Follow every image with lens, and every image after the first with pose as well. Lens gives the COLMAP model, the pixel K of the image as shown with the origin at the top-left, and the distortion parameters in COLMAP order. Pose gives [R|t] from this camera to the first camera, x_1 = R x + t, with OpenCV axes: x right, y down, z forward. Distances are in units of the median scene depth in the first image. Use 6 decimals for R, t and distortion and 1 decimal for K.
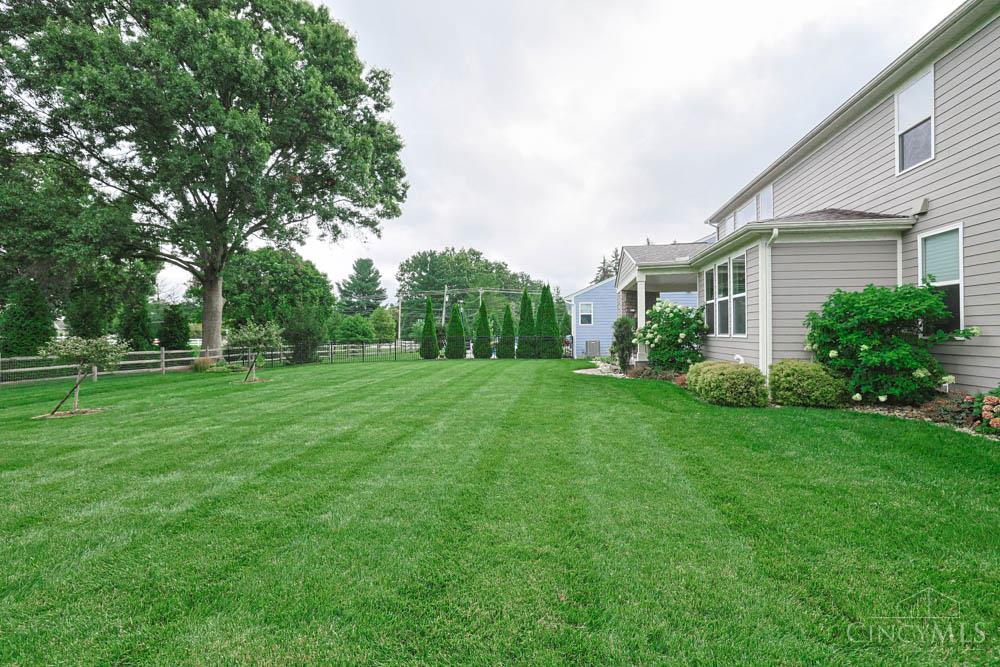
lens RADIAL K [[452.5, 0, 498.4], [0, 452.5, 331.5], [0, 0, 1]] dist [-0.054242, 0.020119]
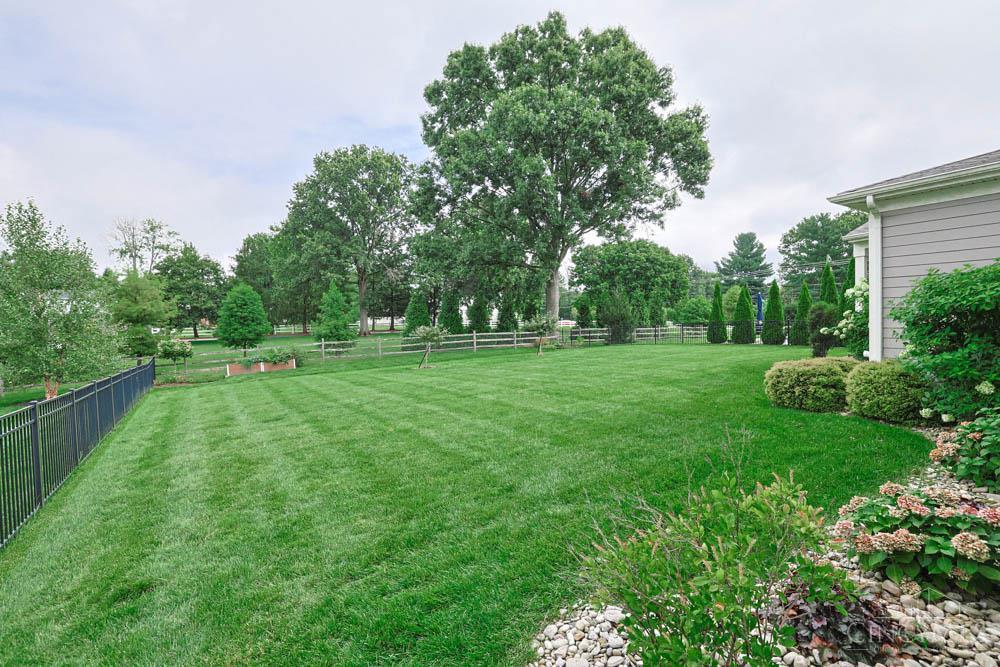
lens RADIAL K [[452.5, 0, 498.4], [0, 452.5, 331.5], [0, 0, 1]] dist [-0.054242, 0.020119]
pose [[0.668630, 0.011628, -0.743504, 0.218438], [0.021557, 0.999154, 0.035012, -0.008302], [0.743282, -0.039438, 0.667814, -0.010843]]
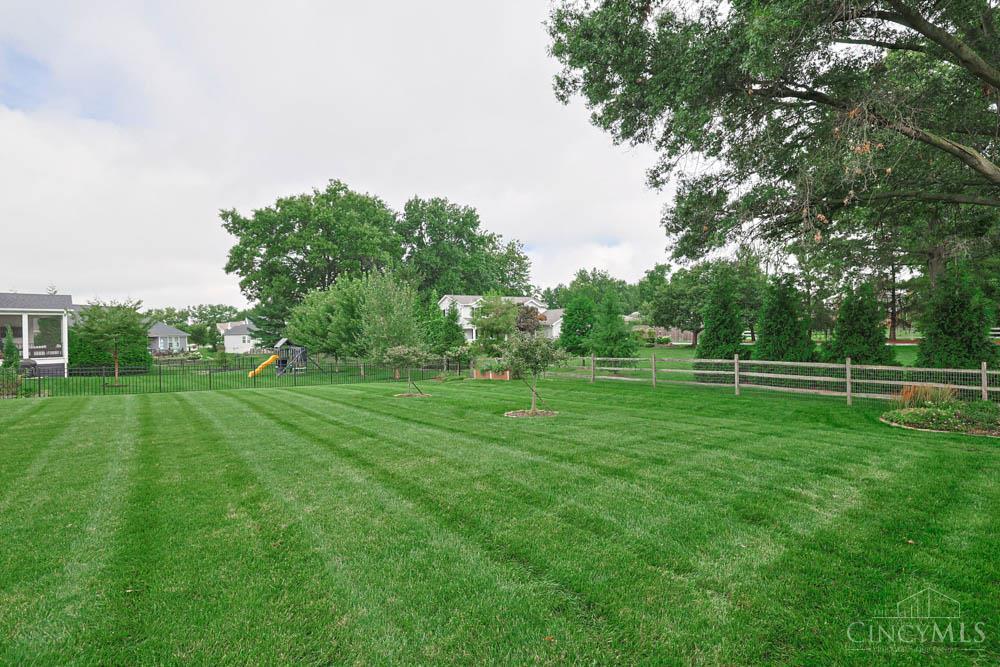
lens RADIAL K [[452.5, 0, 498.4], [0, 452.5, 331.5], [0, 0, 1]] dist [-0.054242, 0.020119]
pose [[-0.670721, 0.015414, -0.741549, -0.005621], [0.025363, 0.999676, -0.002161, -0.008095], [0.741276, -0.020257, -0.670895, 0.788730]]
